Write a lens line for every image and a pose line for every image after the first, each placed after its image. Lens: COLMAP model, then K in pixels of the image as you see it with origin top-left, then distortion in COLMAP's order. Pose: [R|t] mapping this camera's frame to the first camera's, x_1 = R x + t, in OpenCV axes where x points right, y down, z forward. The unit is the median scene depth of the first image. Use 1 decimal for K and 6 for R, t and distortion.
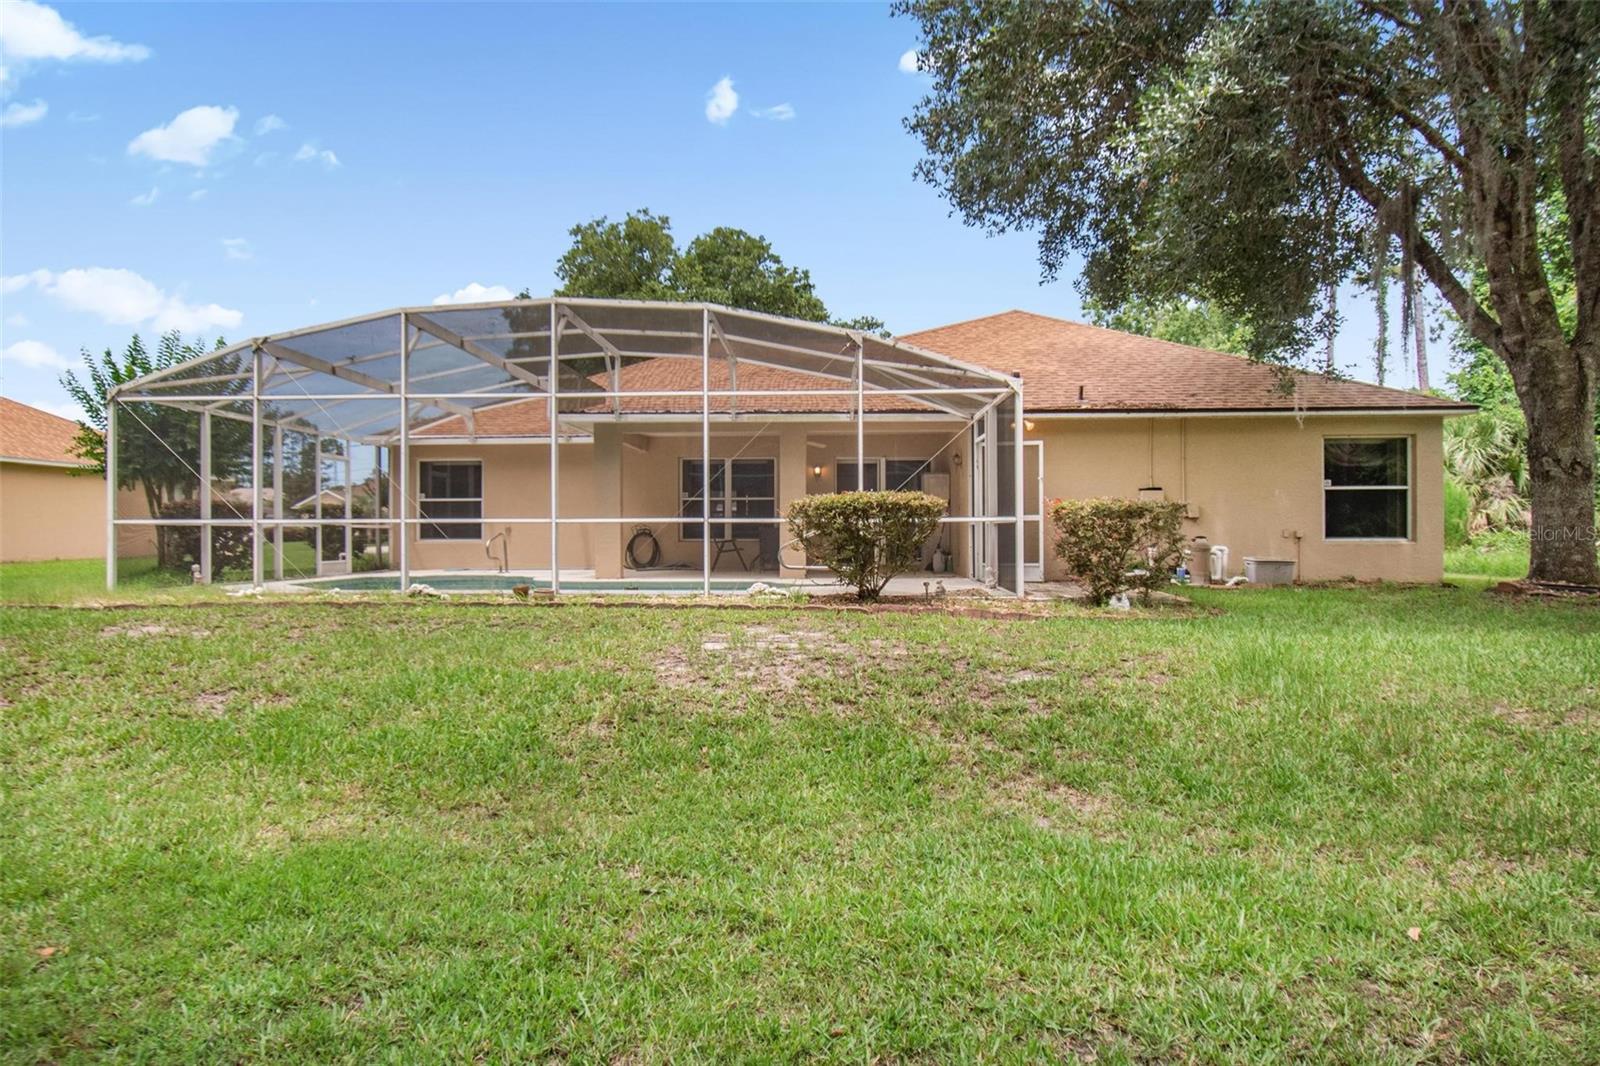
lens RADIAL K [[962.5, 0, 800.0], [0, 962.5, 533.0], [0, 0, 1]] dist [-0.004180, -0.002491]
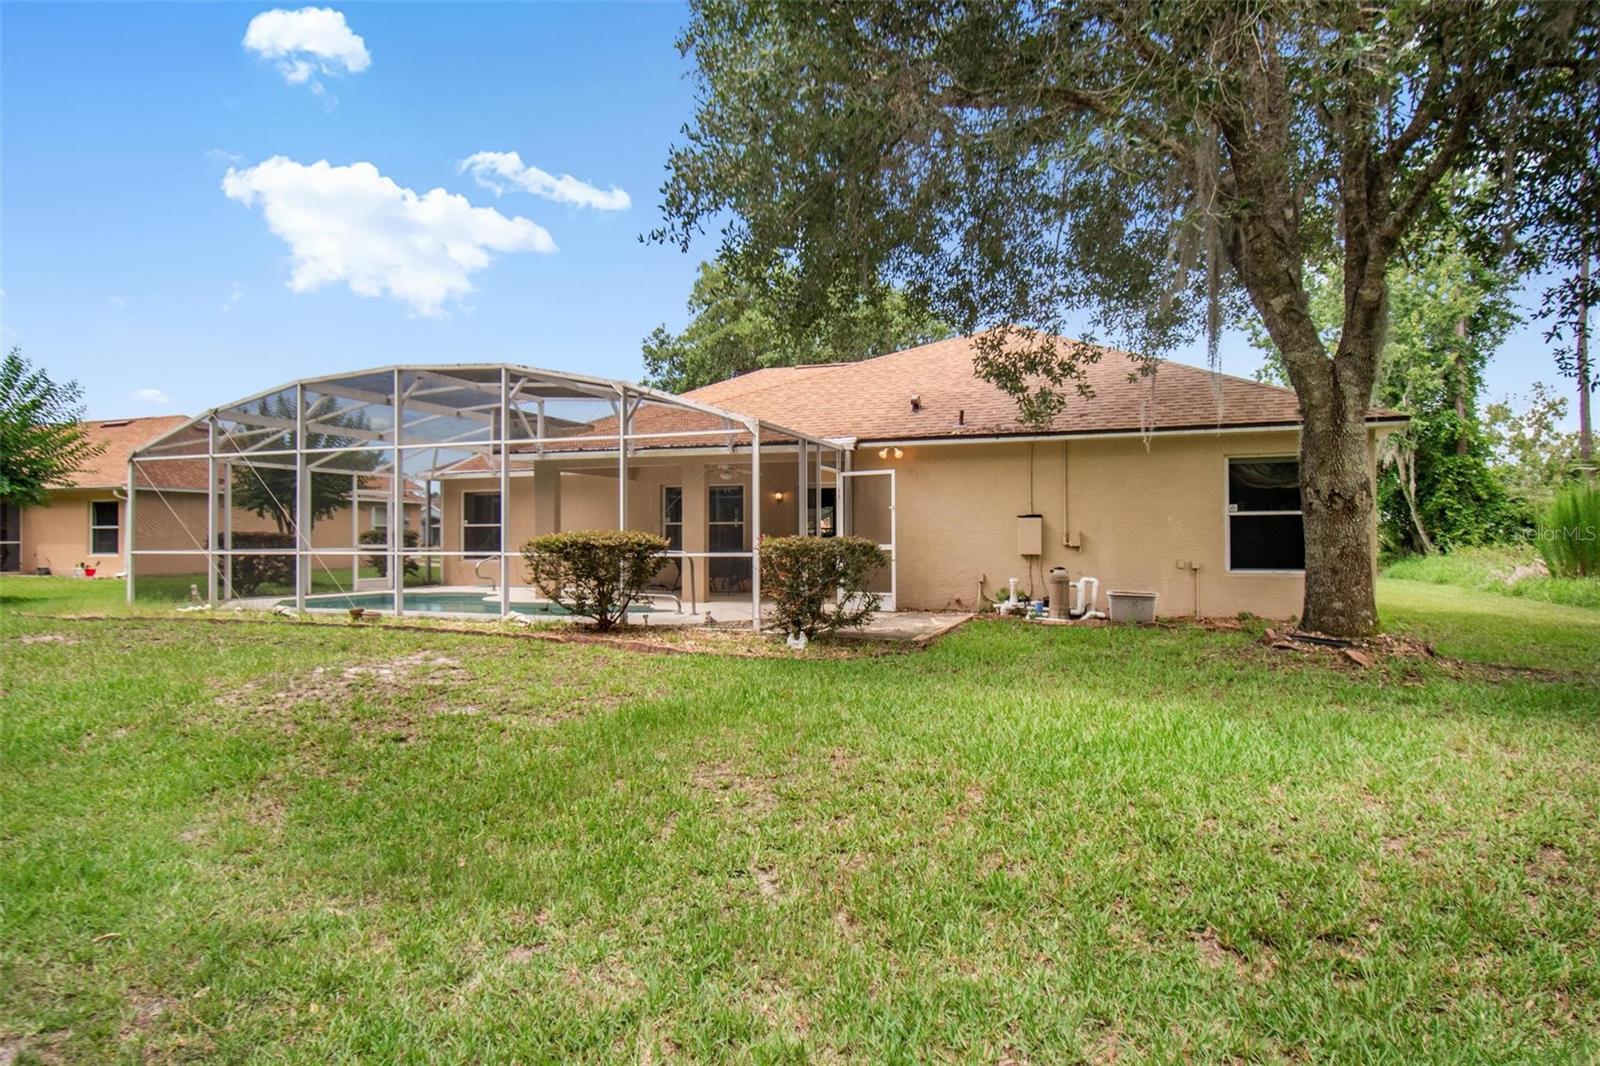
lens RADIAL K [[962.5, 0, 800.0], [0, 962.5, 533.0], [0, 0, 1]] dist [-0.004180, -0.002491]
pose [[0.949835, -0.002062, -0.312745, 0.470359], [0.000878, 0.999992, -0.003928, -0.026972], [0.312751, 0.003457, 0.949829, 0.026665]]
